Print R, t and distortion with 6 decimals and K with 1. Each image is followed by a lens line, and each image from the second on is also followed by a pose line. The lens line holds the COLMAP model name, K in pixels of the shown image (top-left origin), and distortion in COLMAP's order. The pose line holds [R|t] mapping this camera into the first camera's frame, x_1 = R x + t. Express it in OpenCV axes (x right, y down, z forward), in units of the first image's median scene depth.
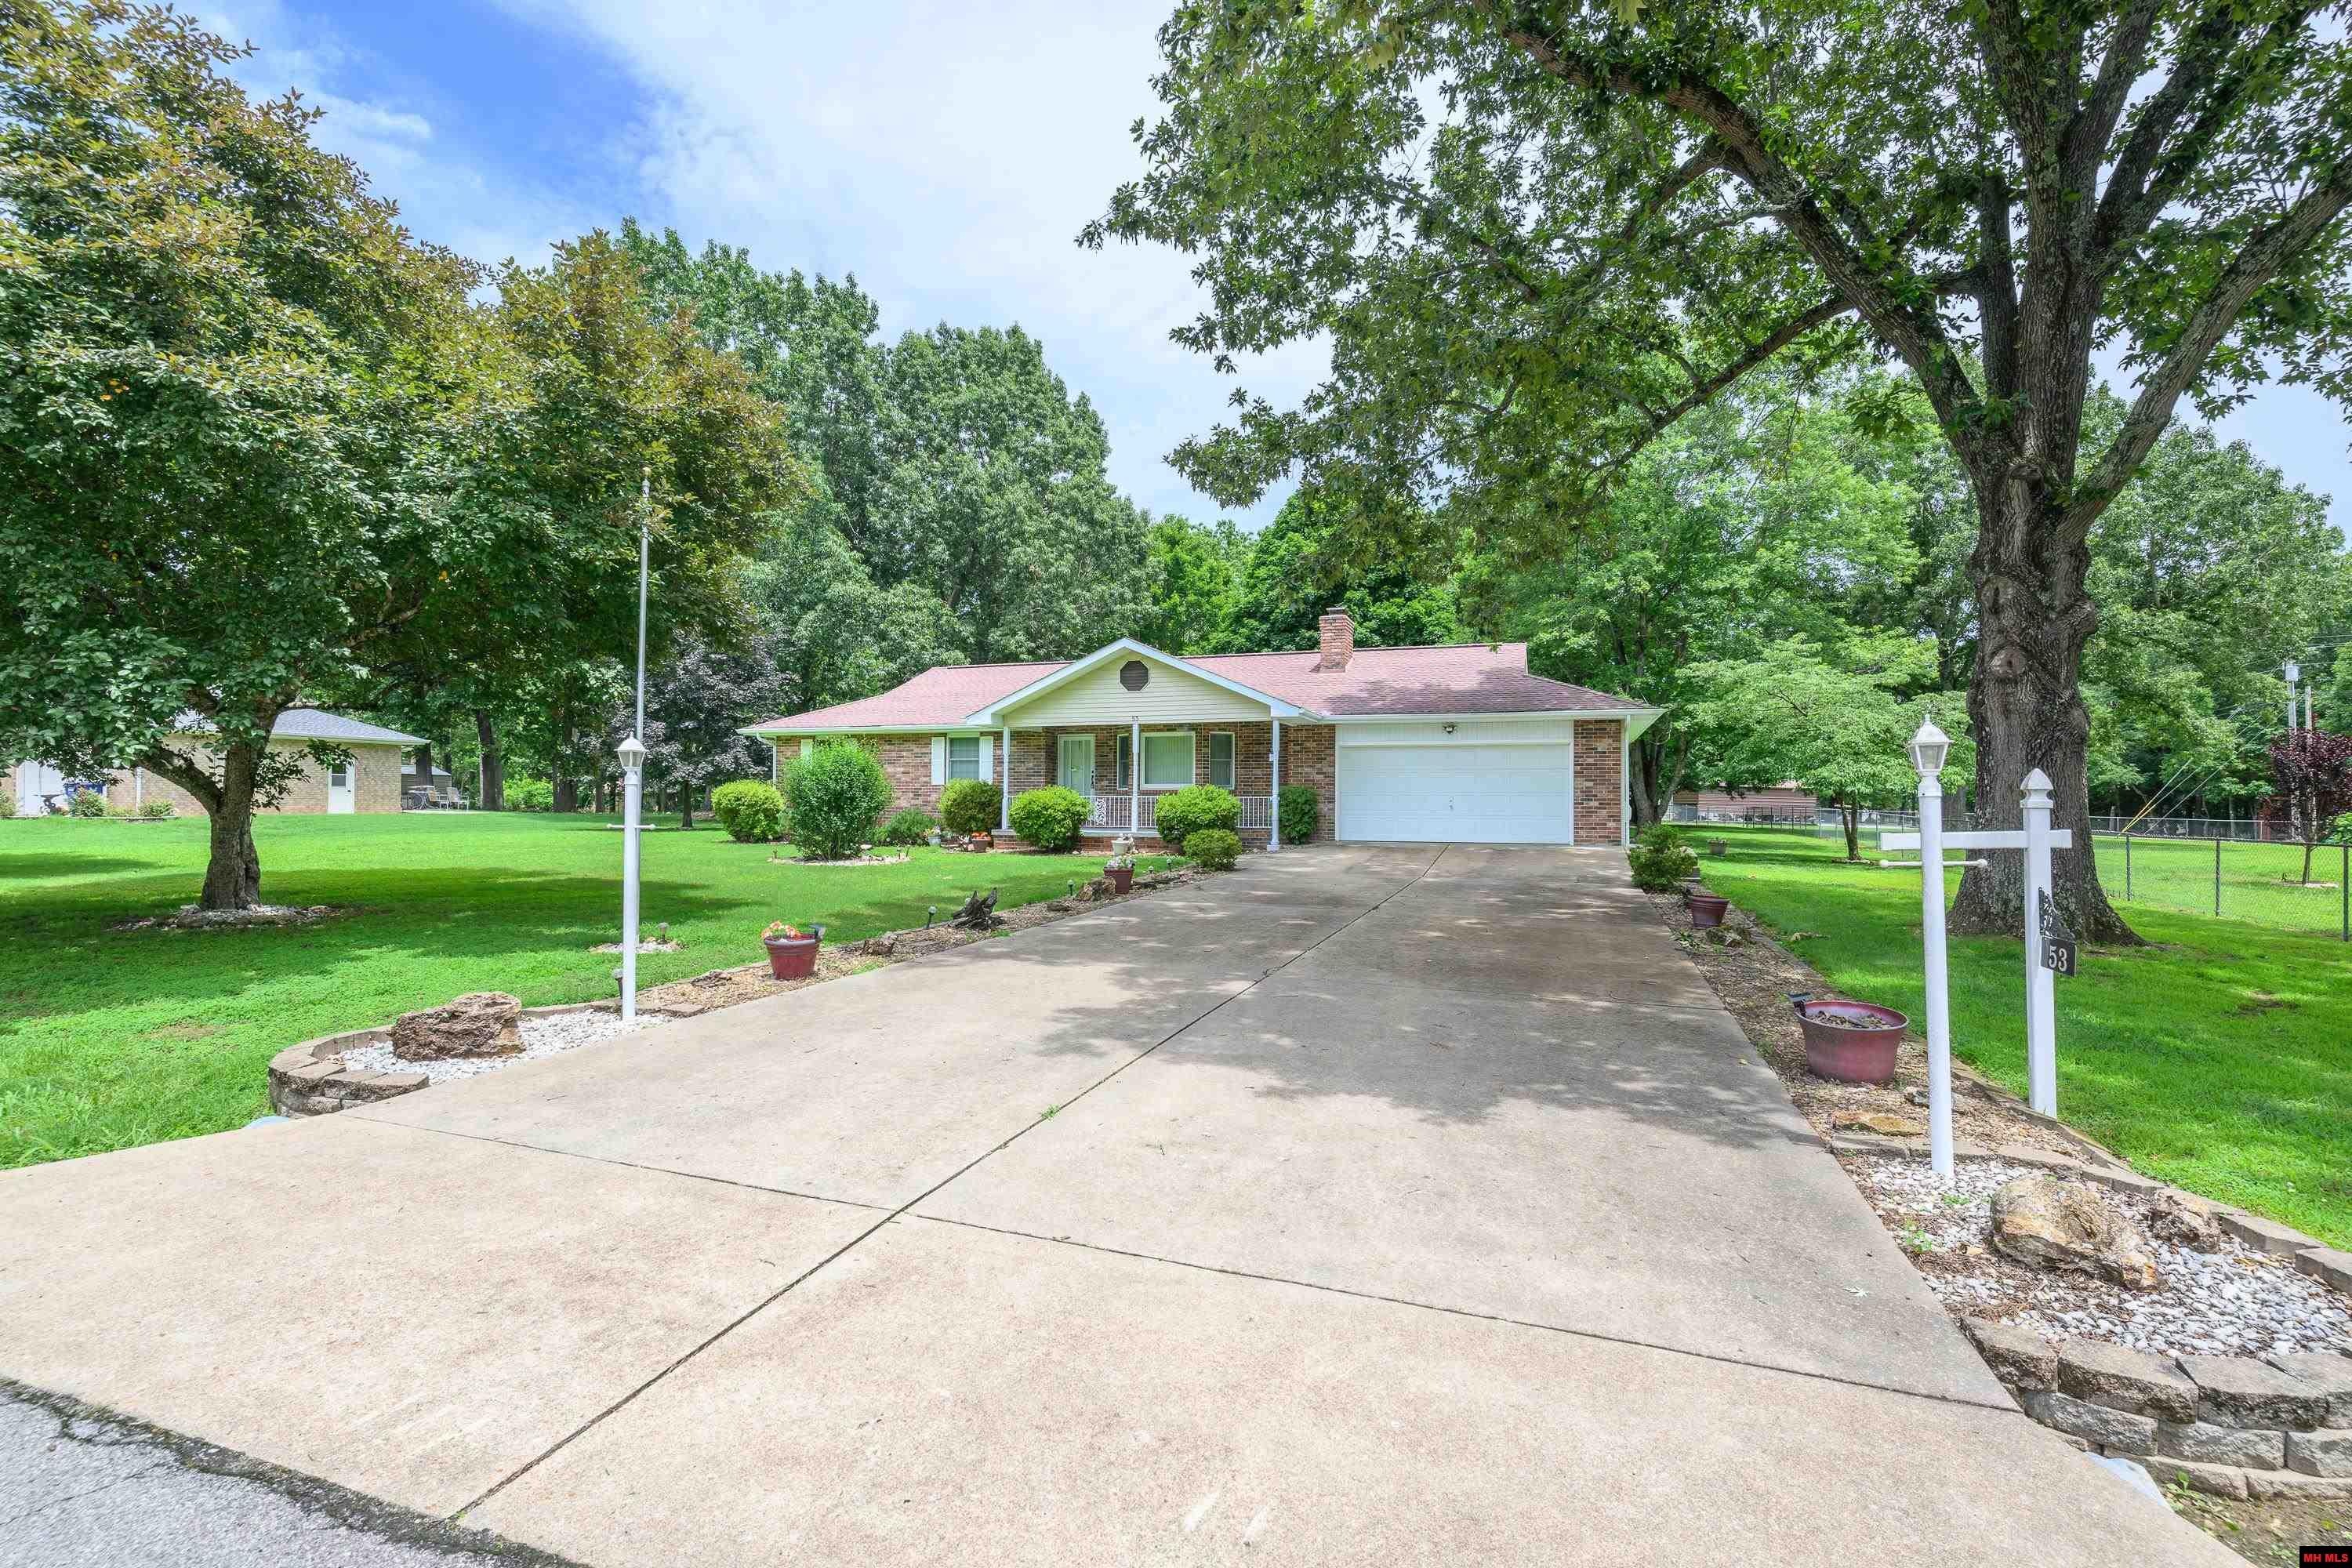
lens RADIAL K [[1118.6, 0, 1178.9], [0, 1118.6, 760.4], [0, 0, 1]] dist [0.003677, 0.000715]
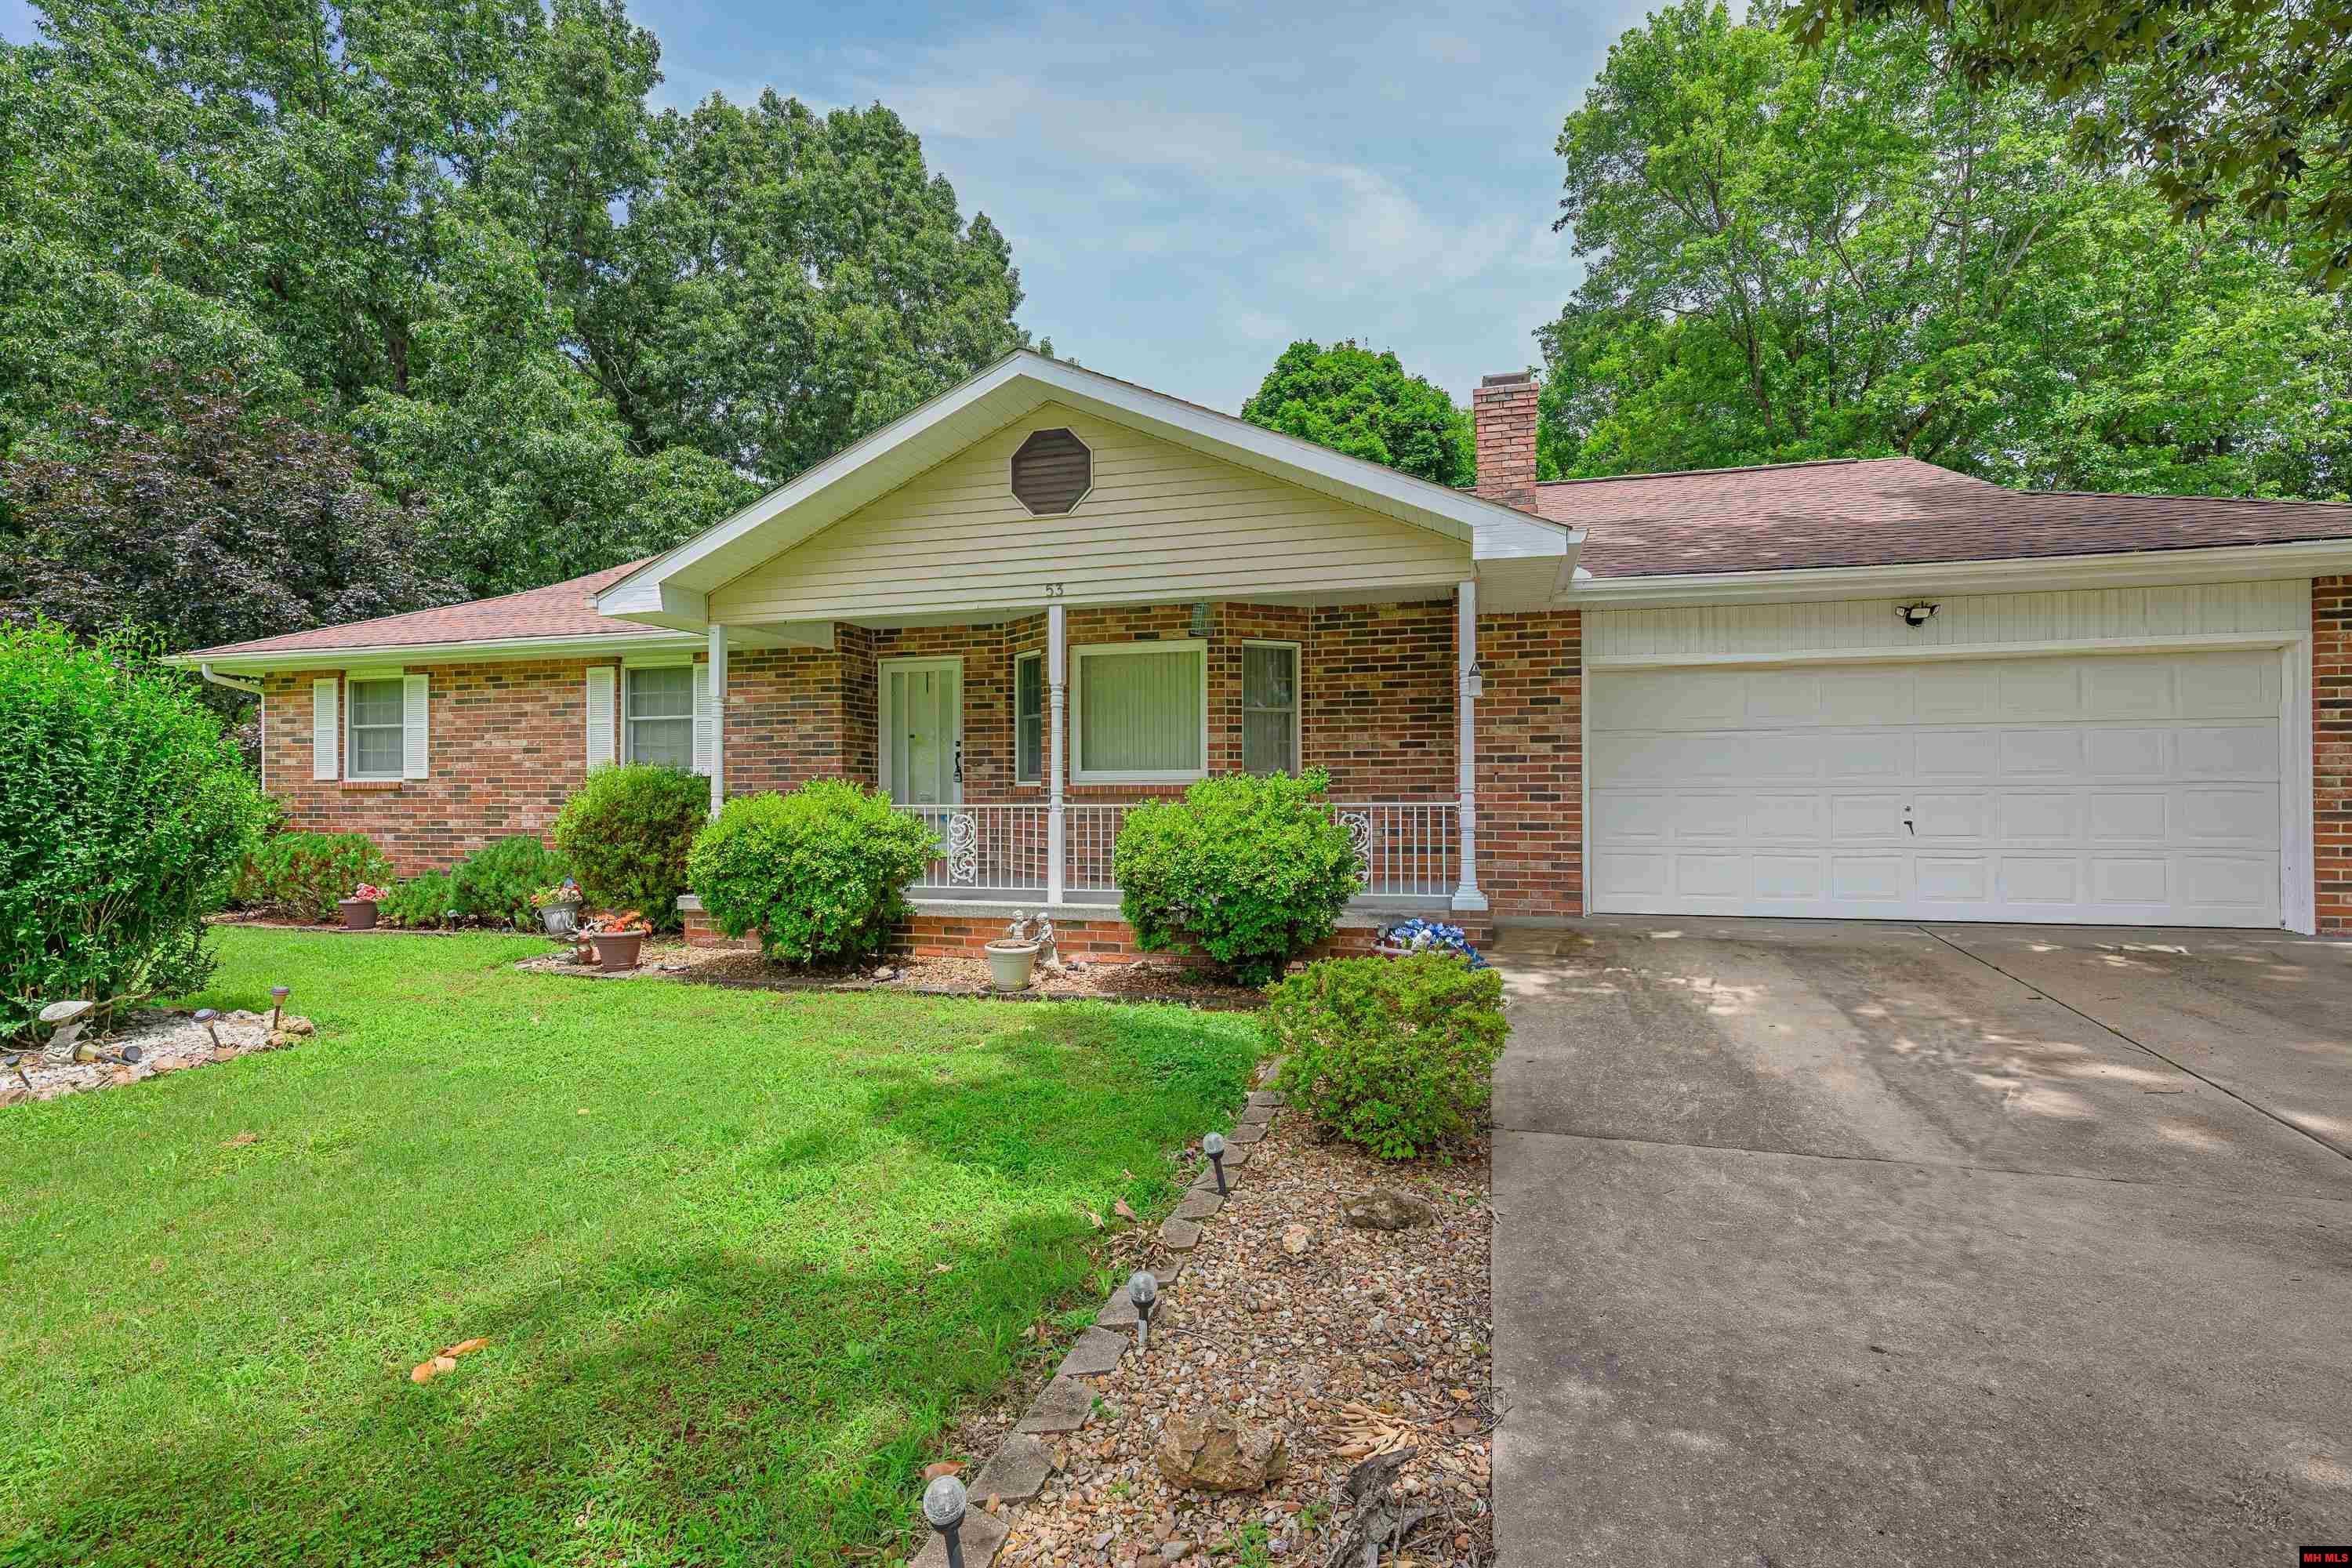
lens RADIAL K [[1047.5, 0, 1176.0], [0, 1047.5, 784.0], [0, 0, 1]] dist [0.002666, 0.000264]
pose [[0.997852, -0.010387, 0.064683, -0.015820], [0.008112, 0.999342, 0.035343, 0.009697], [-0.065008, -0.034743, 0.997280, 0.470447]]
